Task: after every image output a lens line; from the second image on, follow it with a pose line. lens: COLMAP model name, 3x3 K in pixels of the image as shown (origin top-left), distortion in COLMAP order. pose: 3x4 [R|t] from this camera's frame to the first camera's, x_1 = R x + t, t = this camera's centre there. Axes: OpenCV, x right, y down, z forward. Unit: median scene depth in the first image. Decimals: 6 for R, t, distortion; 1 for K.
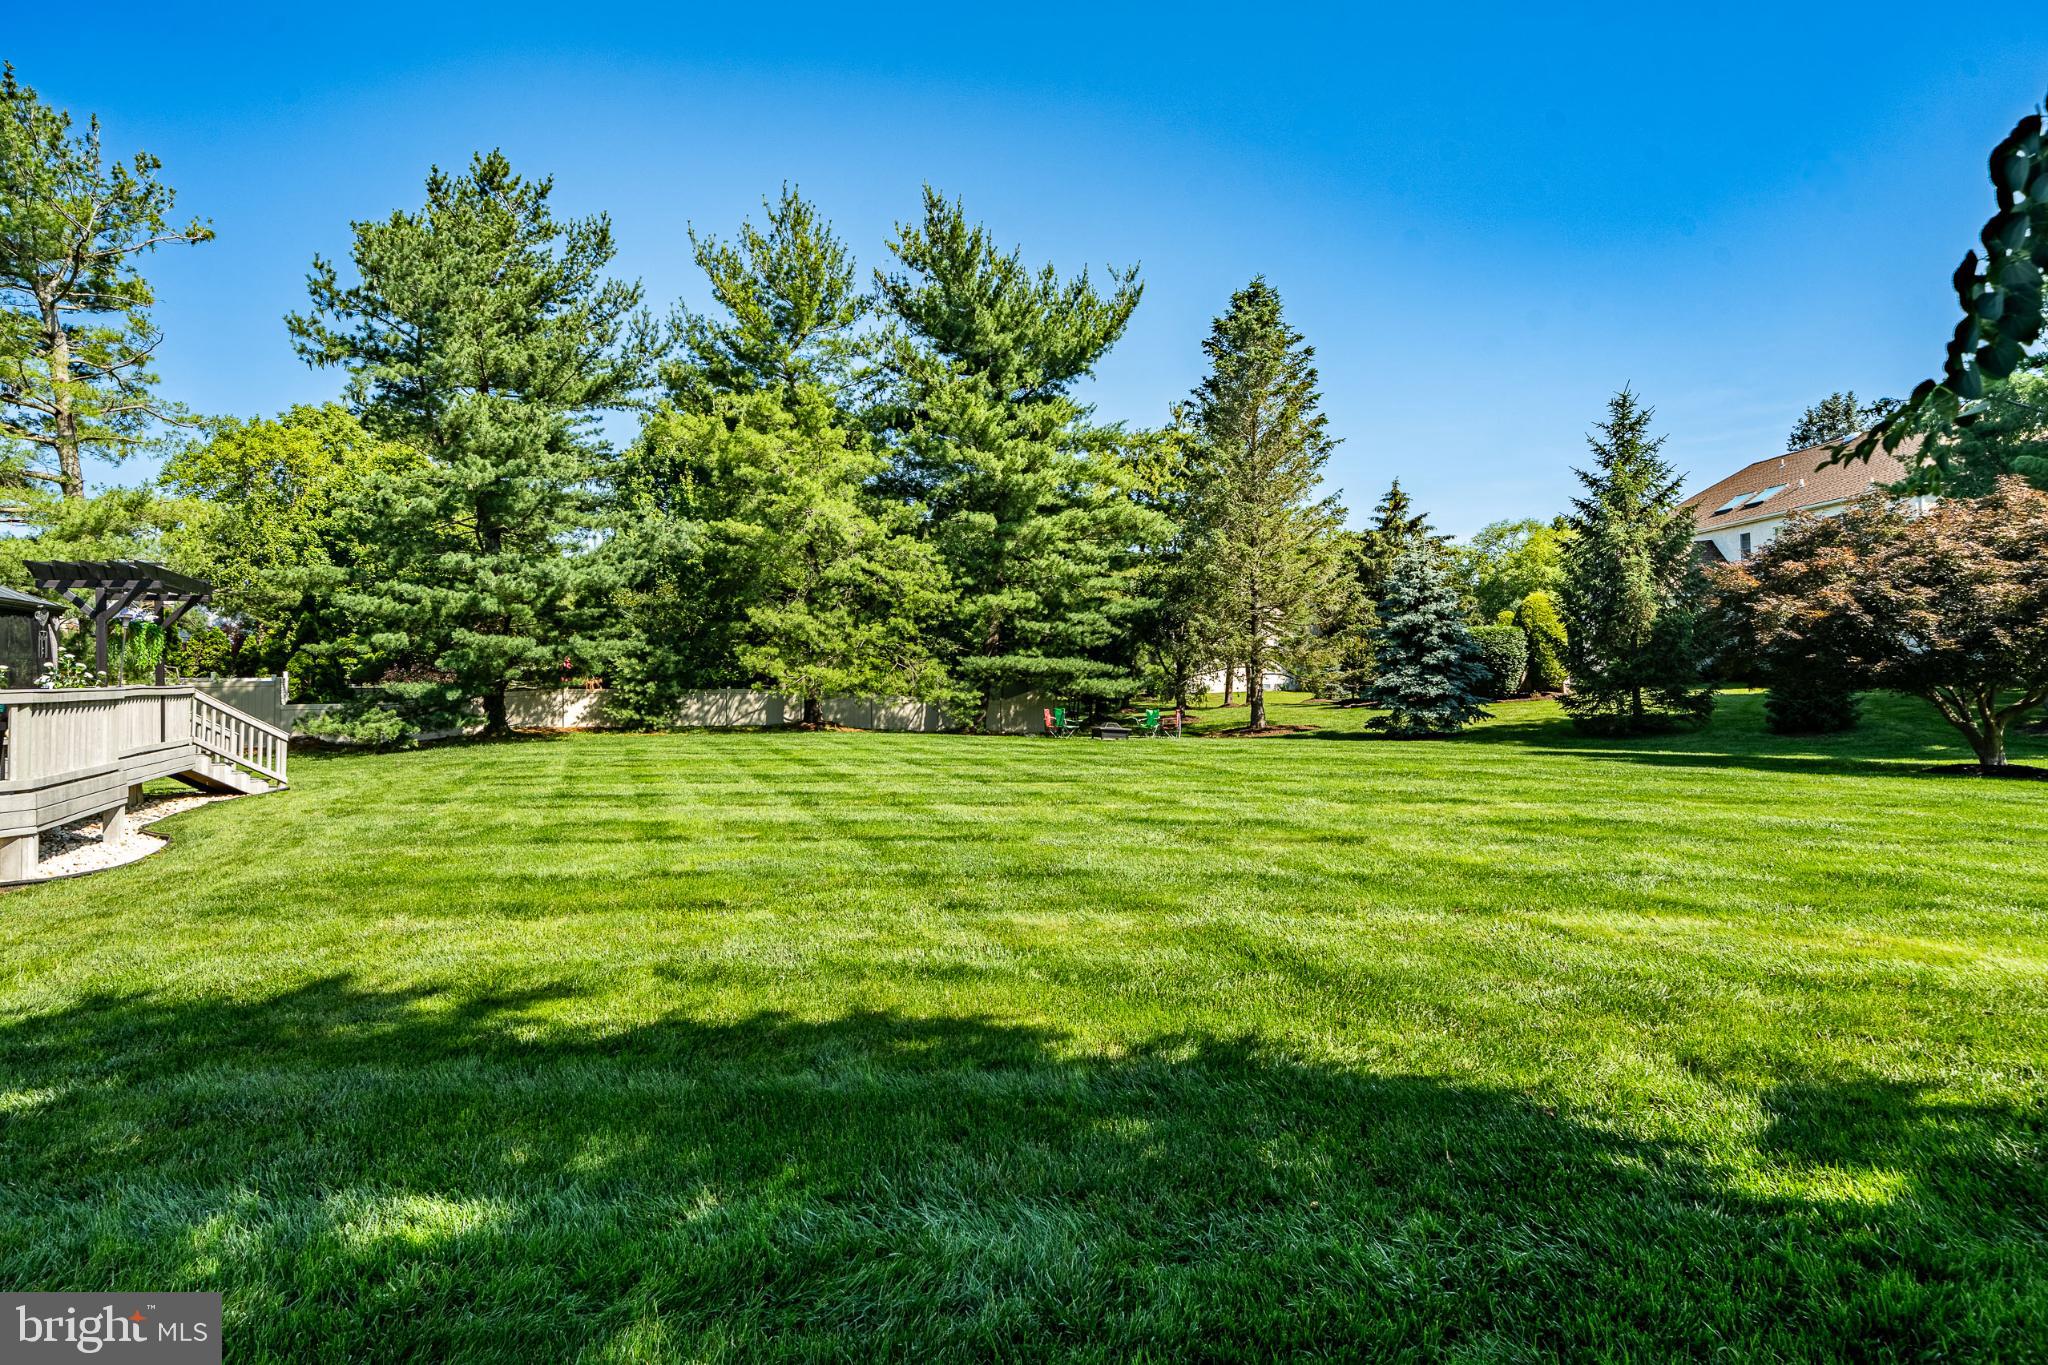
lens RADIAL K [[1089.0, 0, 1007.5], [0, 1089.0, 643.4], [0, 0, 1]] dist [-0.006554, -0.001342]
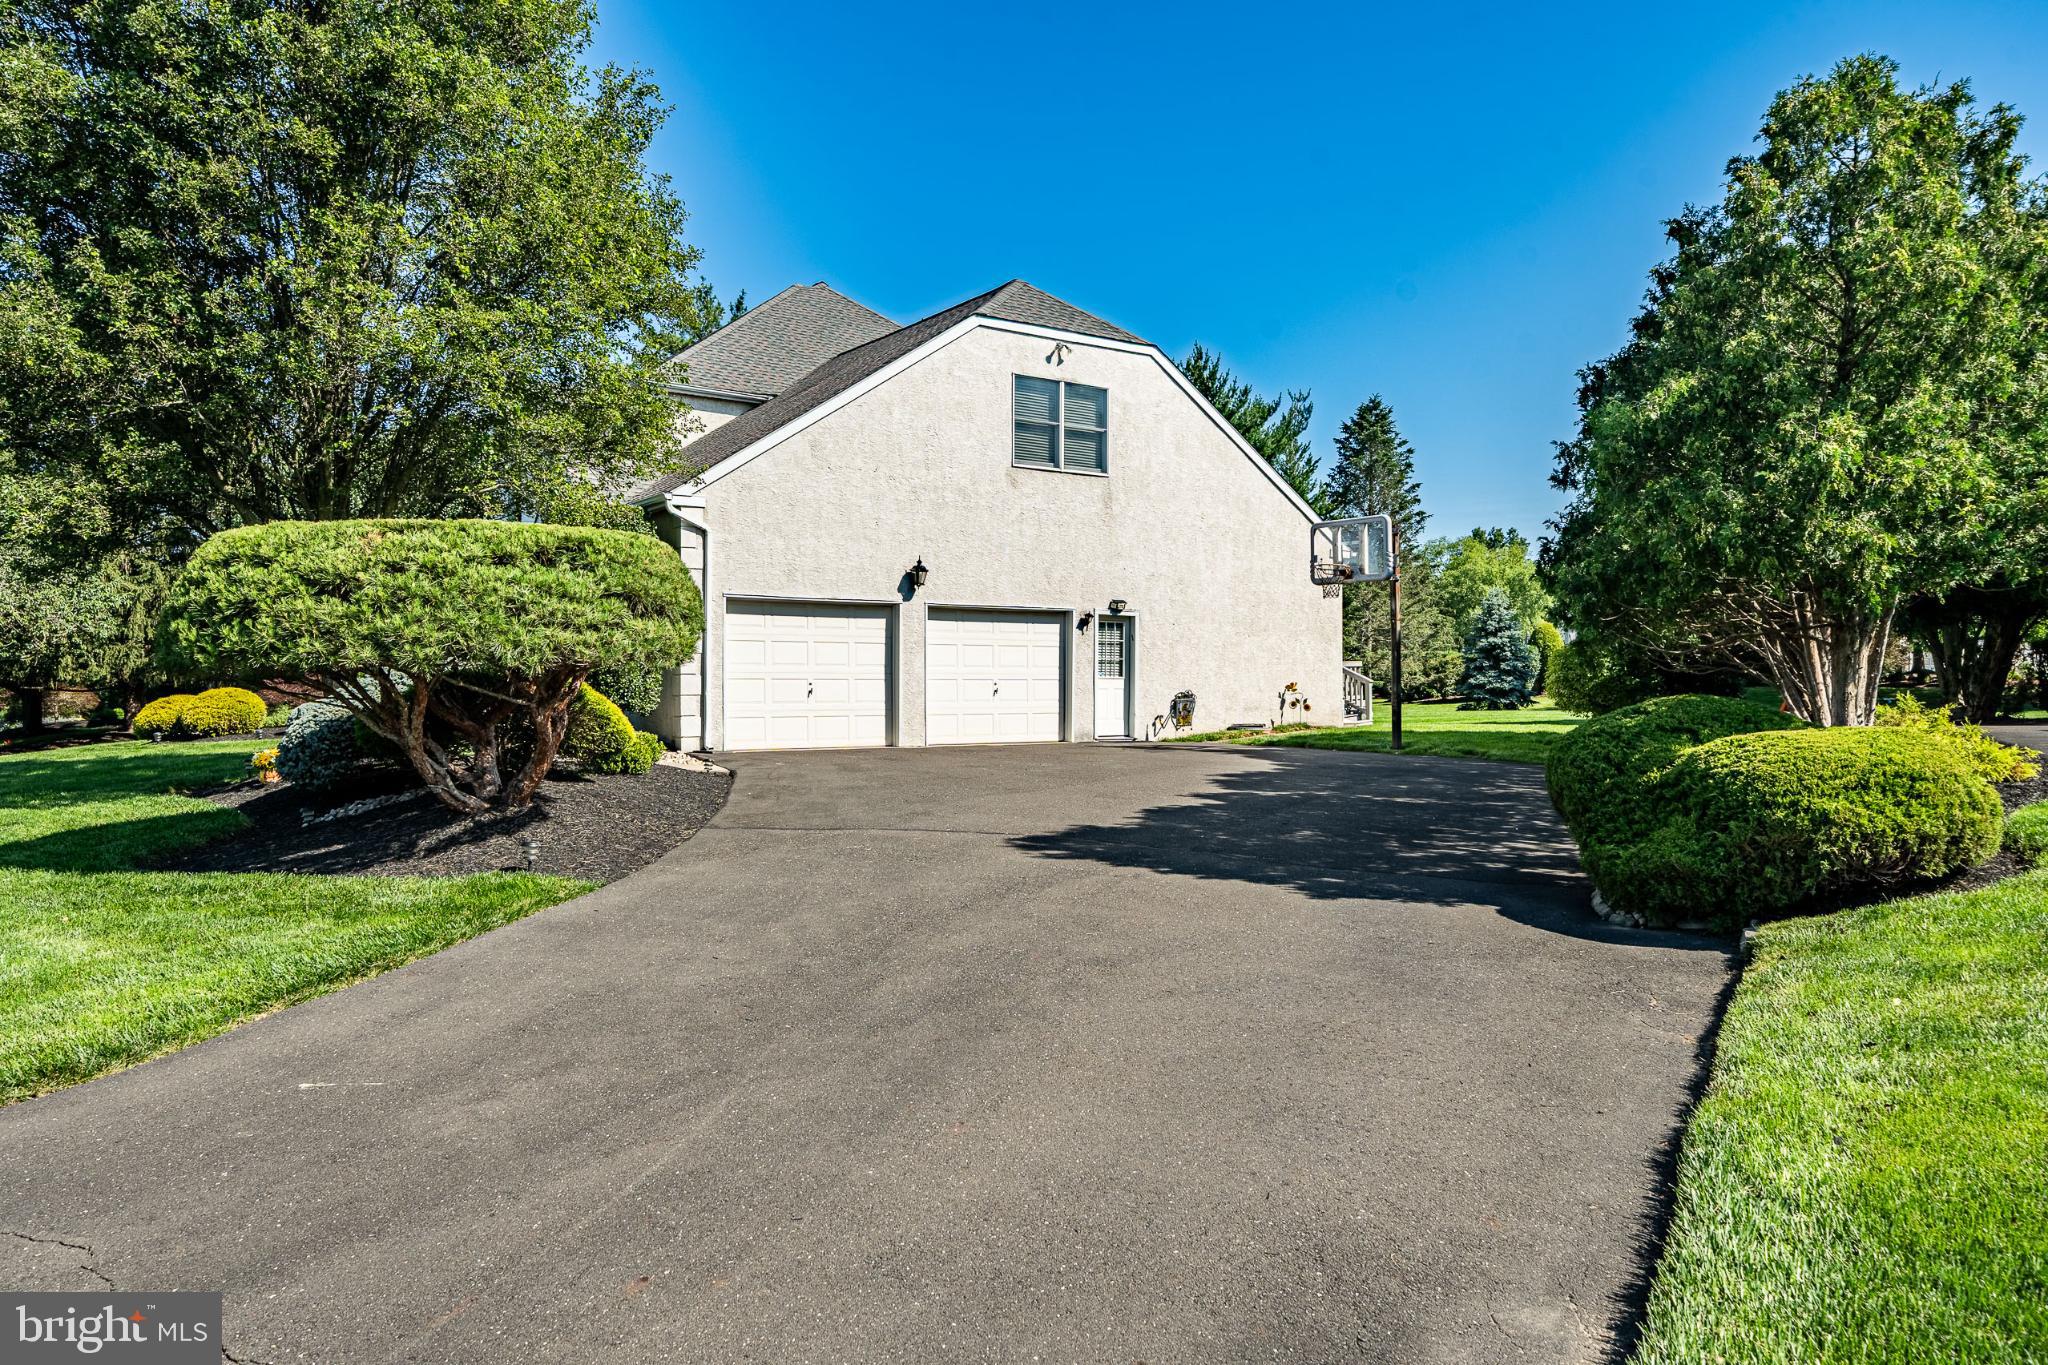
lens RADIAL K [[1348.5, 0, 1061.8], [0, 1348.5, 713.2], [0, 0, 1]] dist [-0.007461, 0.005622]
pose [[0.981589, -0.000459, 0.191006, -0.649833], [-0.007427, 0.999149, 0.040571, 0.008263], [-0.190862, -0.041243, 0.980750, -0.841514]]
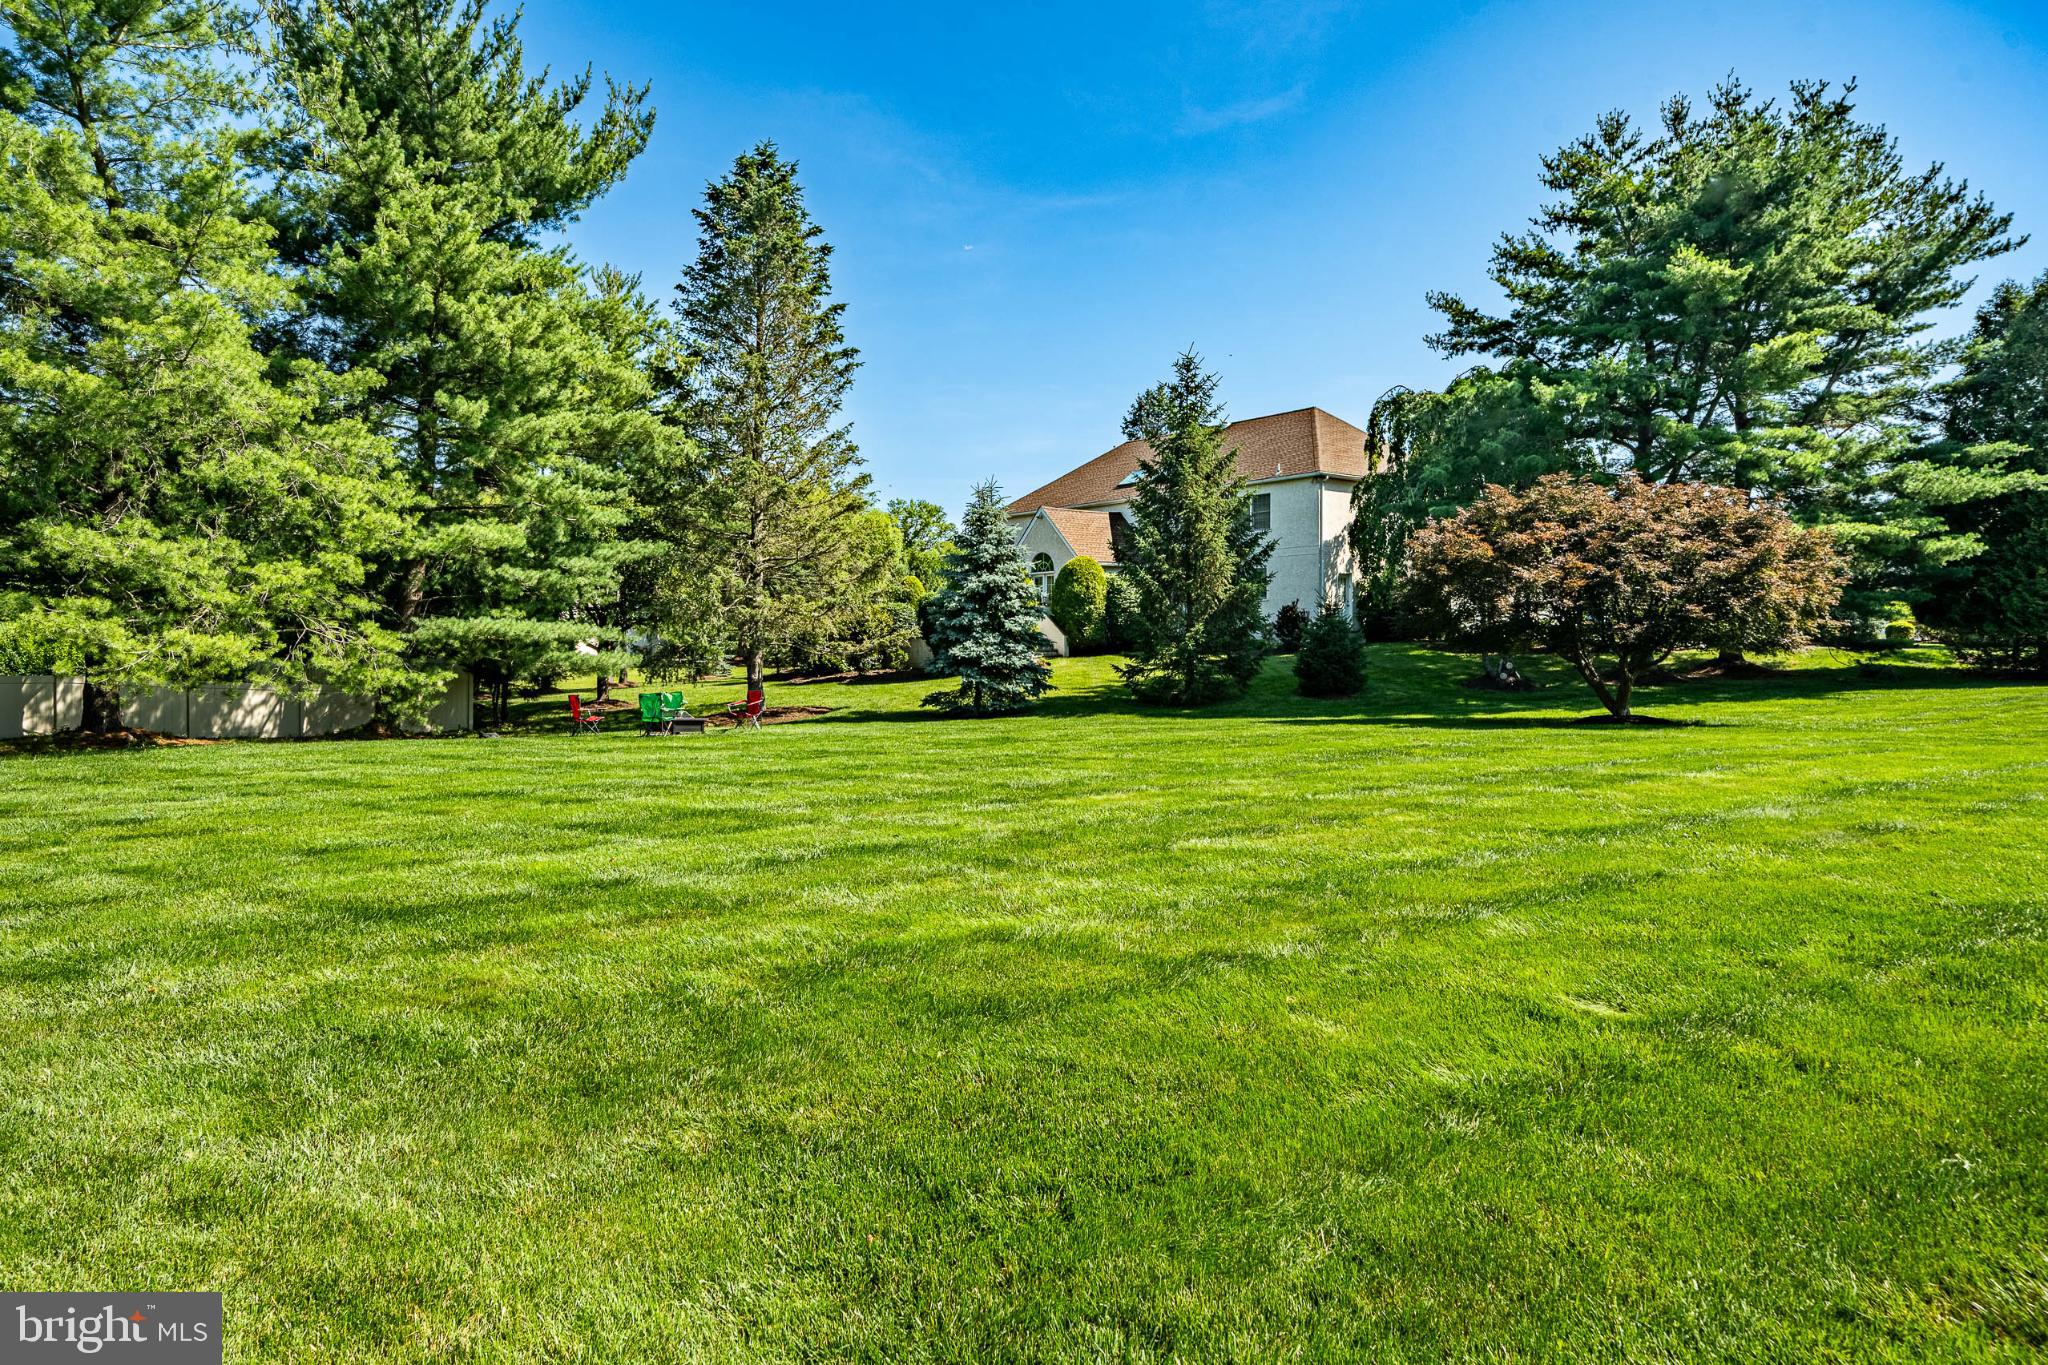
lens RADIAL K [[1241.2, 0, 1016.7], [0, 1241.2, 646.5], [0, 0, 1]] dist [0.004674, -0.004233]
pose [[0.779208, -0.004471, 0.626749, -0.254093], [-0.013080, 0.999641, 0.023393, 0.008250], [-0.626629, -0.026426, 0.778870, 0.222275]]
